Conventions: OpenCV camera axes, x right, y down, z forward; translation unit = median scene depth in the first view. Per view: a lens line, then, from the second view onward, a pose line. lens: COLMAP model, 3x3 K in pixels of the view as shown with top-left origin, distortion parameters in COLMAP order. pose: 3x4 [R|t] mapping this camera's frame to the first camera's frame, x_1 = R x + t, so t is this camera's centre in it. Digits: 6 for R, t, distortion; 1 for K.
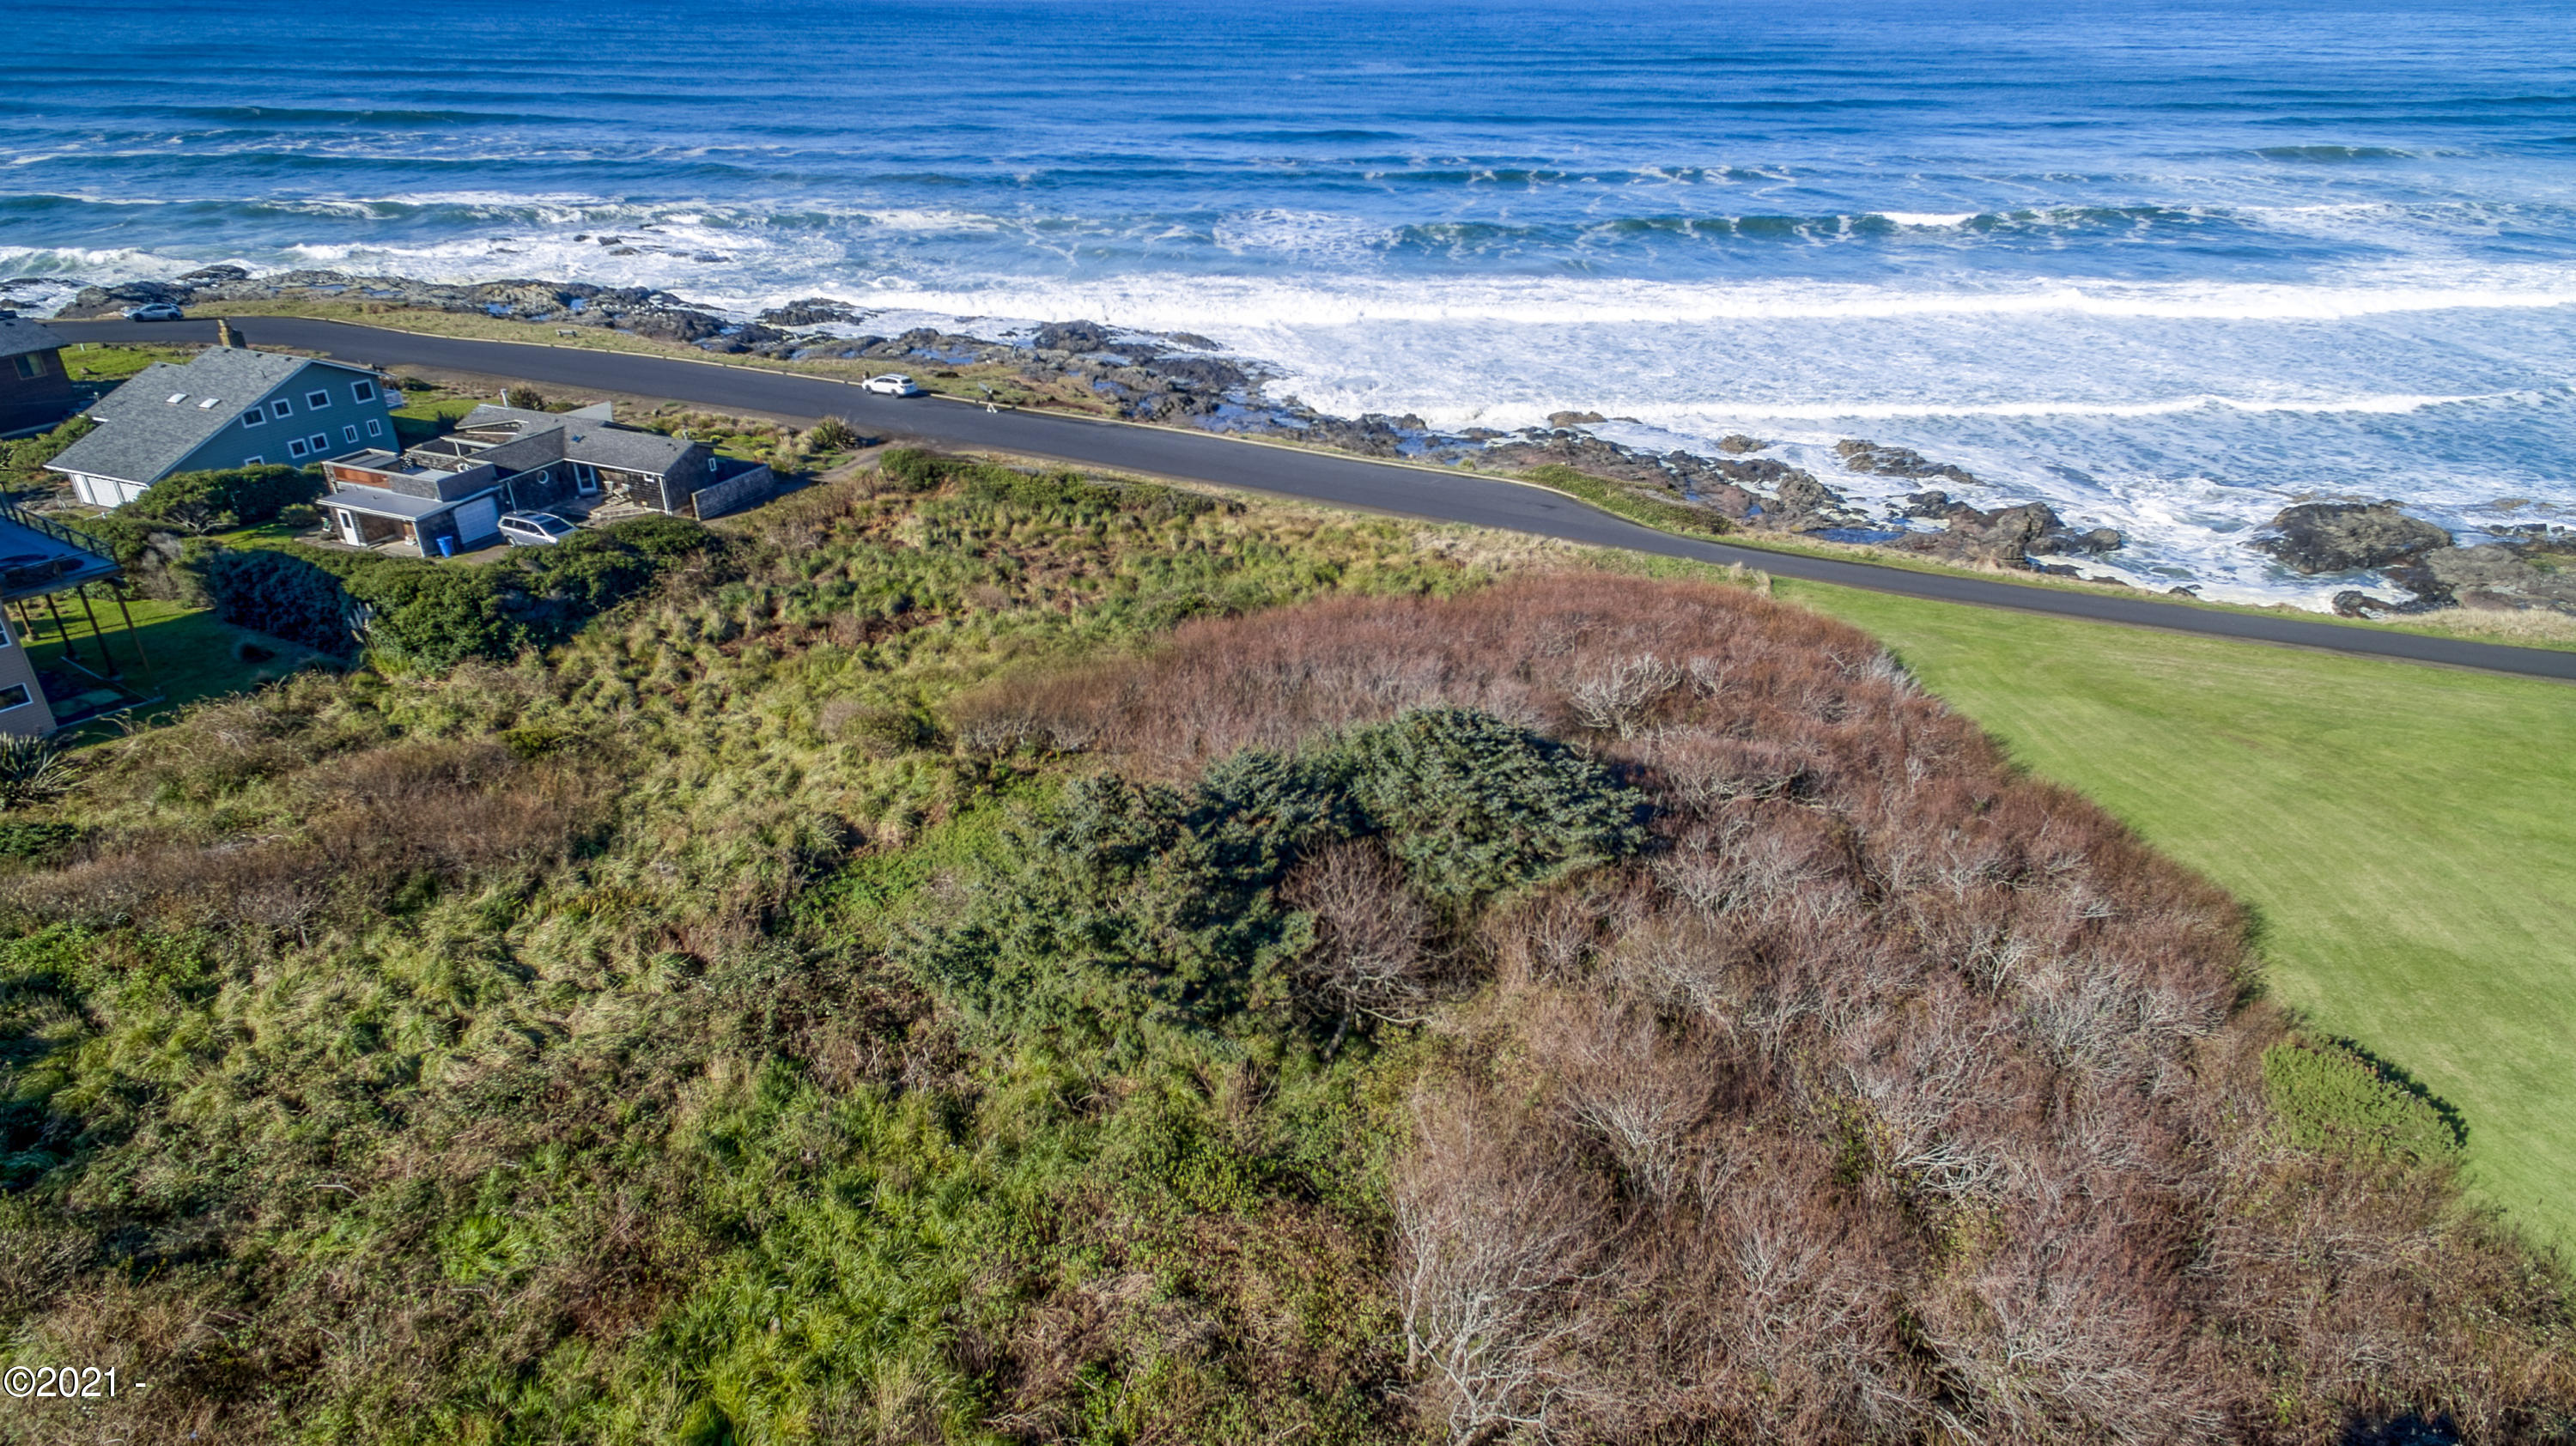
lens RADIAL K [[1452.5, 0, 1300.3], [0, 1452.5, 727.5], [0, 0, 1]] dist [0.028229, -0.002581]
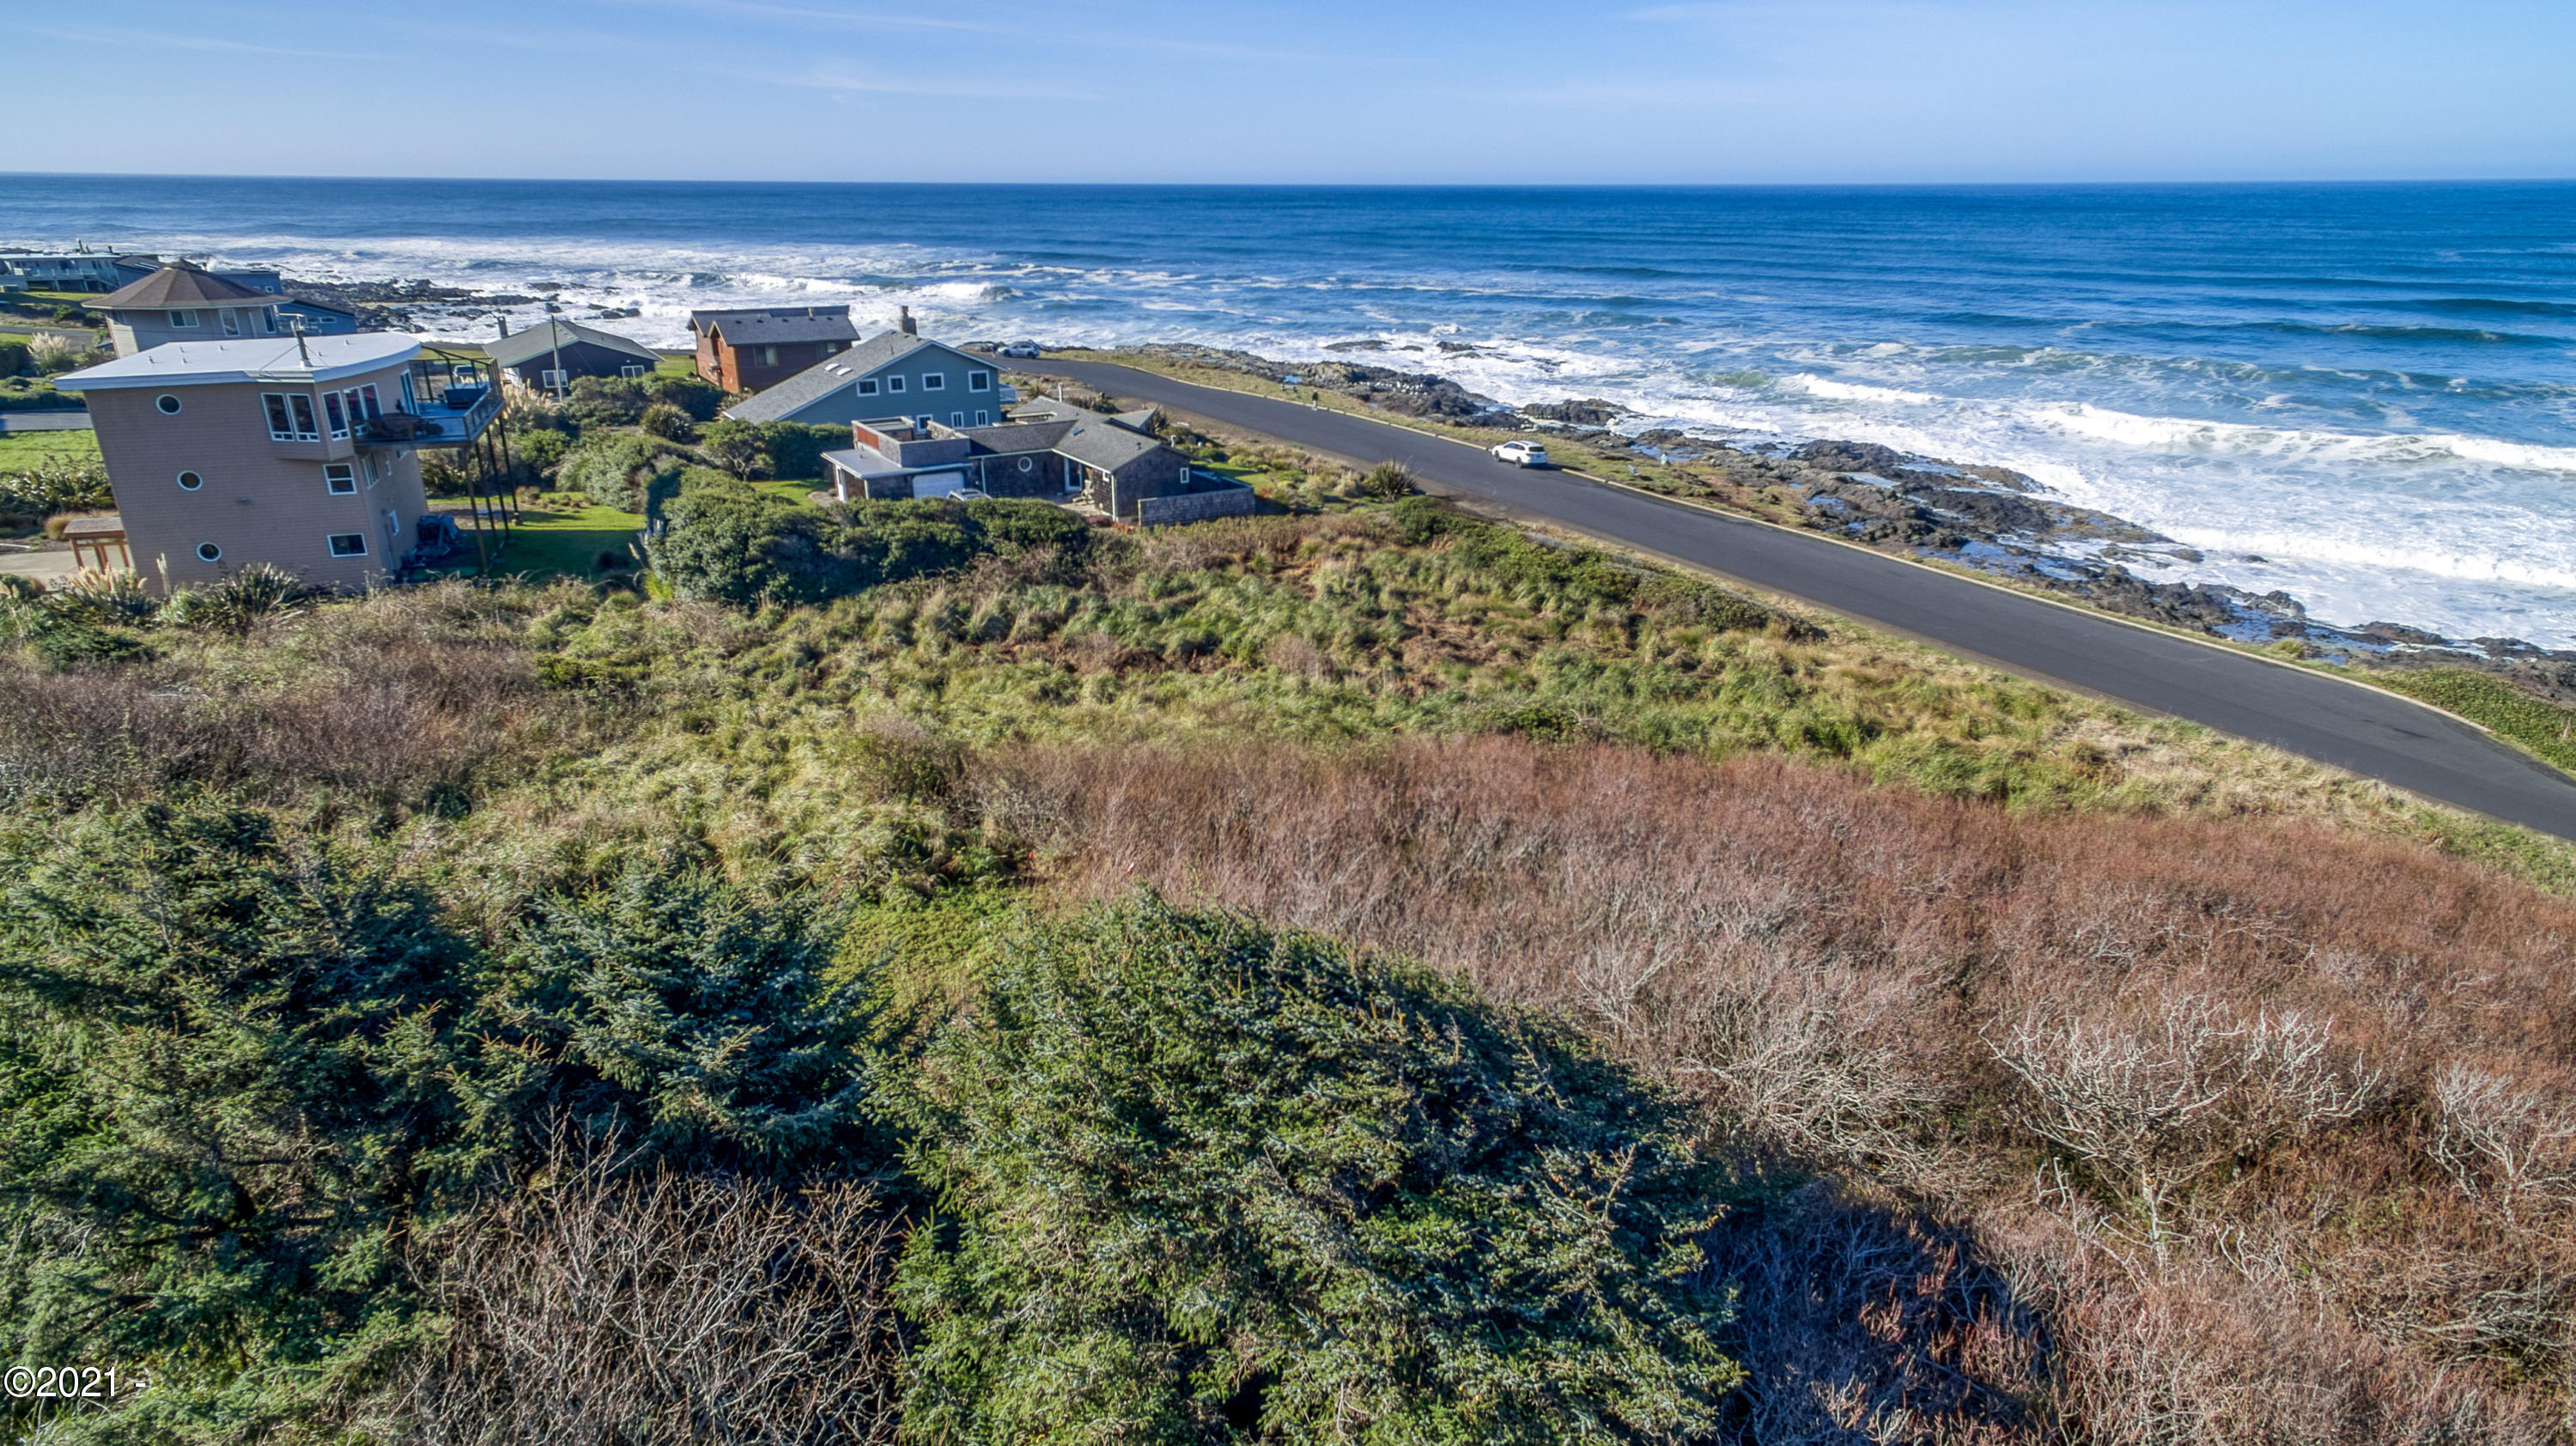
lens RADIAL K [[1452.5, 0, 1300.3], [0, 1452.5, 727.5], [0, 0, 1]] dist [0.028229, -0.002581]
pose [[0.803419, 0.204303, -0.559265, 0.168096], [-0.267907, 0.962875, -0.033120, -0.029214], [0.531736, 0.176440, 0.828327, 0.375905]]
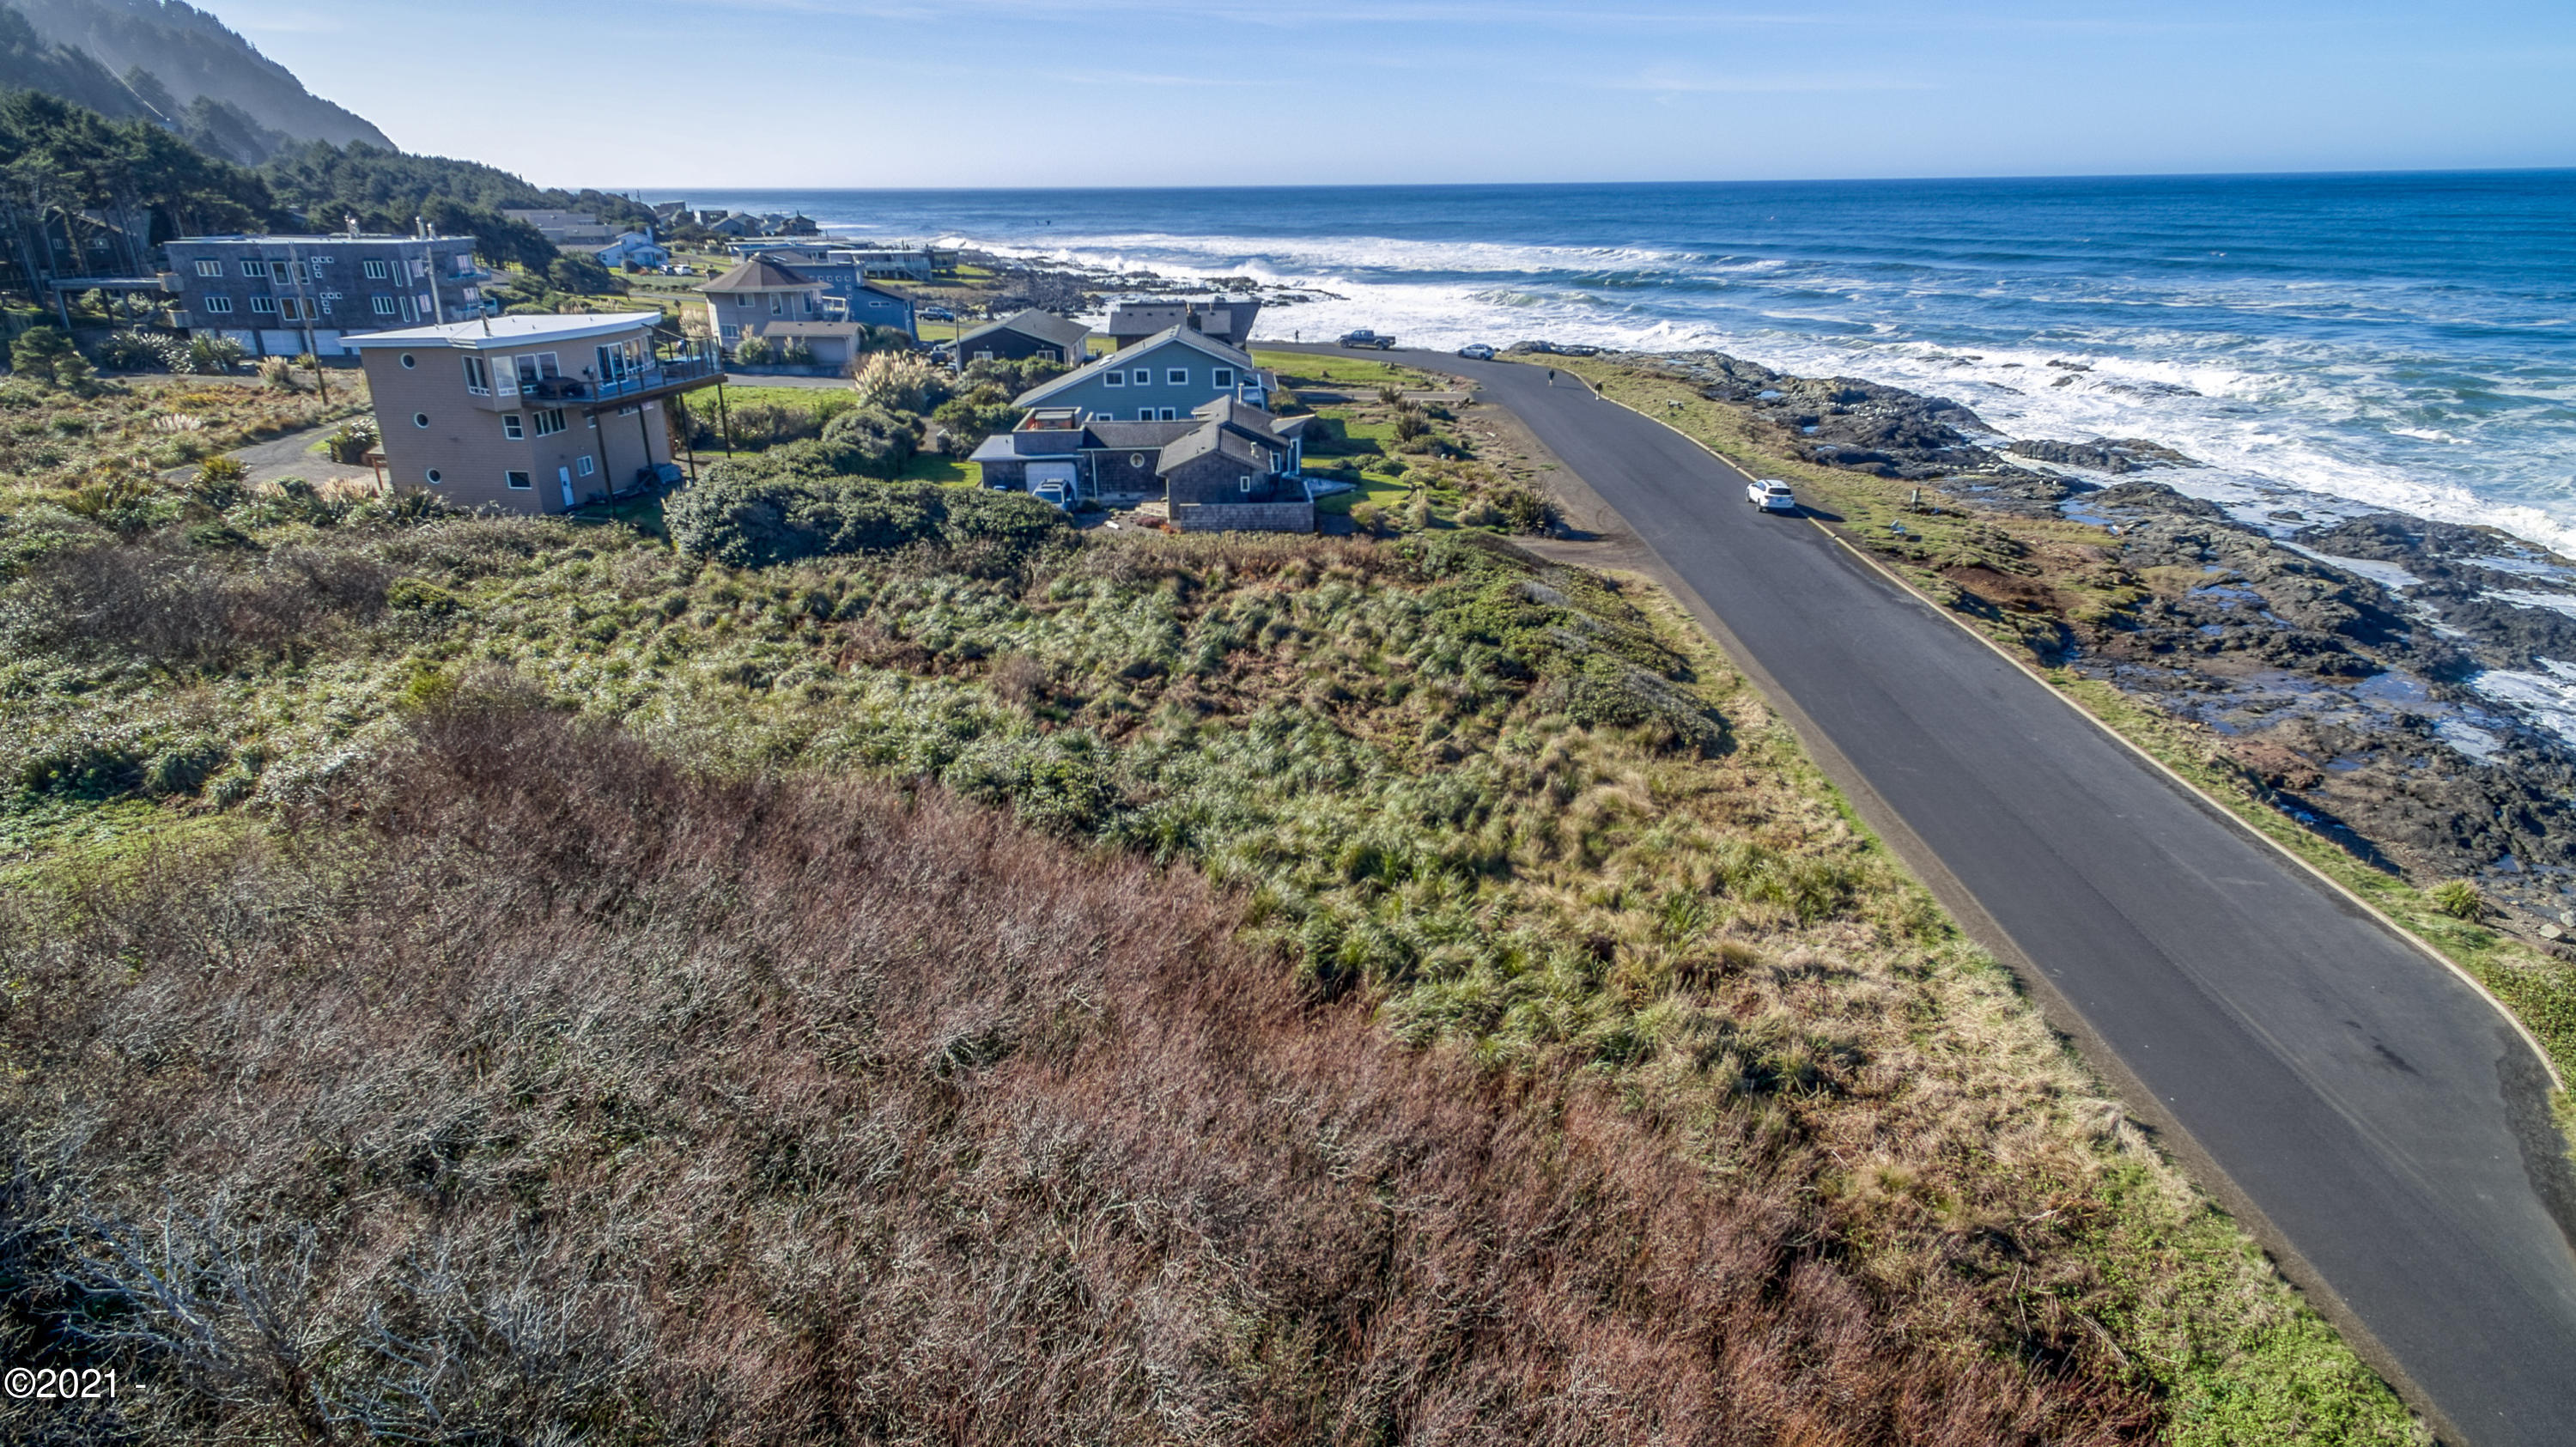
lens RADIAL K [[1452.5, 0, 1300.3], [0, 1452.5, 728.0], [0, 0, 1]] dist [0.028229, -0.002581]
pose [[0.413421, 0.309925, -0.856171, 0.380873], [-0.404804, 0.904816, 0.132066, -0.185453], [0.815608, 0.291982, 0.499529, 0.688438]]
